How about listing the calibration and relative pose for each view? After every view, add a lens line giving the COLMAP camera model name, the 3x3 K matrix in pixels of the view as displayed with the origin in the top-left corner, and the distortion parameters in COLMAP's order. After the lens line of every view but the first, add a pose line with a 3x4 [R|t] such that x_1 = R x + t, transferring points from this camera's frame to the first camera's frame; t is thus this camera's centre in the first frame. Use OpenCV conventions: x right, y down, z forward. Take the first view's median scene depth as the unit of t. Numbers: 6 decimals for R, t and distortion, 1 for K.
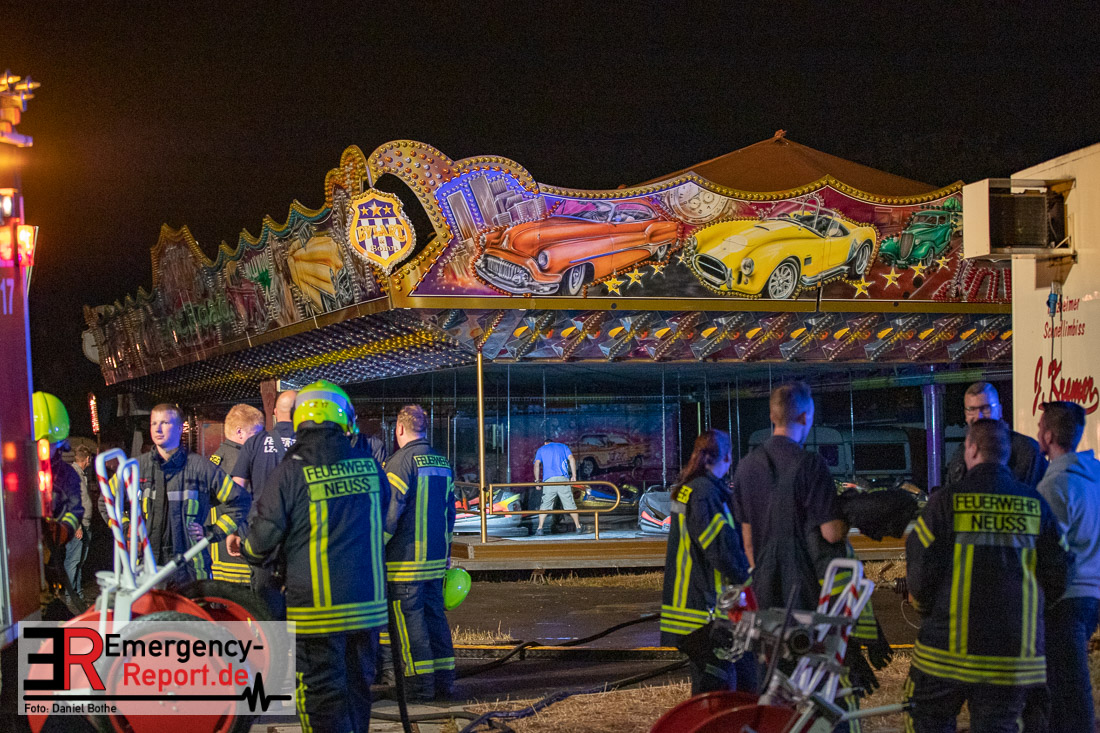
lens RADIAL K [[2176.3, 0, 548.8], [0, 2176.3, 367.8], [0, 0, 1]] dist [-0.261978, 0.000000]
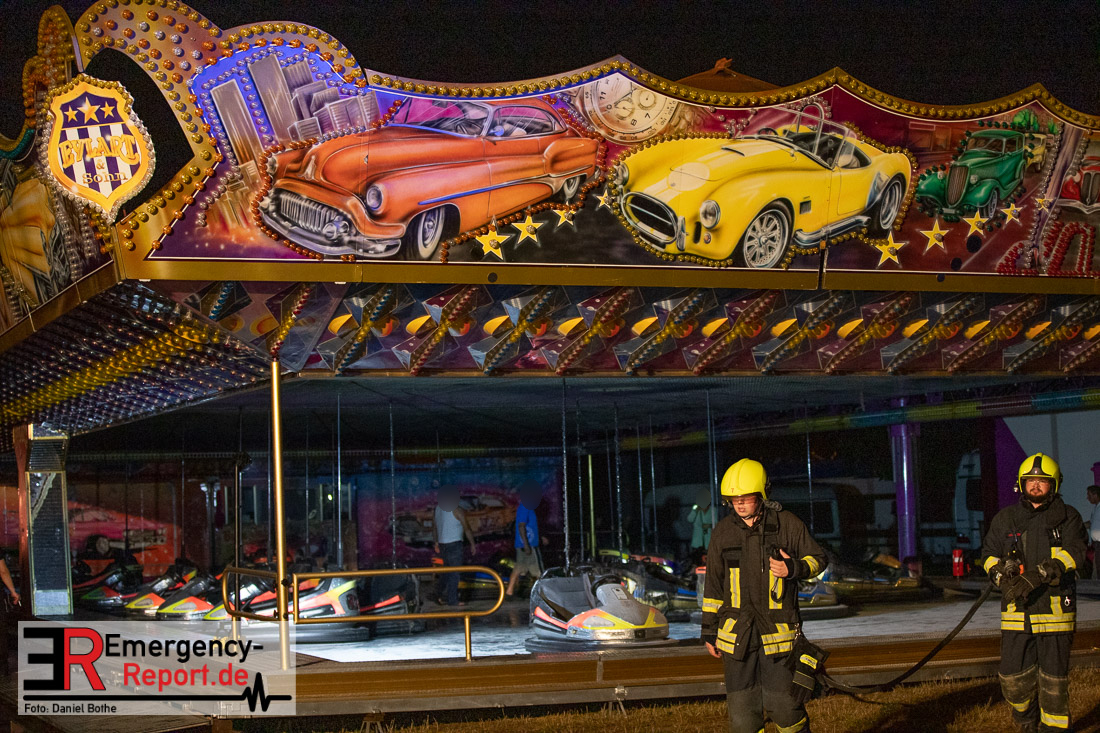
lens RADIAL K [[2176.3, 0, 600.8], [0, 2176.3, 377.1], [0, 0, 1]] dist [-0.261978, 0.000000]
pose [[0.996336, -0.008499, 0.085100, 0.008044], [0.010606, 0.999648, -0.024338, 0.013867], [-0.084863, 0.025151, 0.996075, 0.387795]]
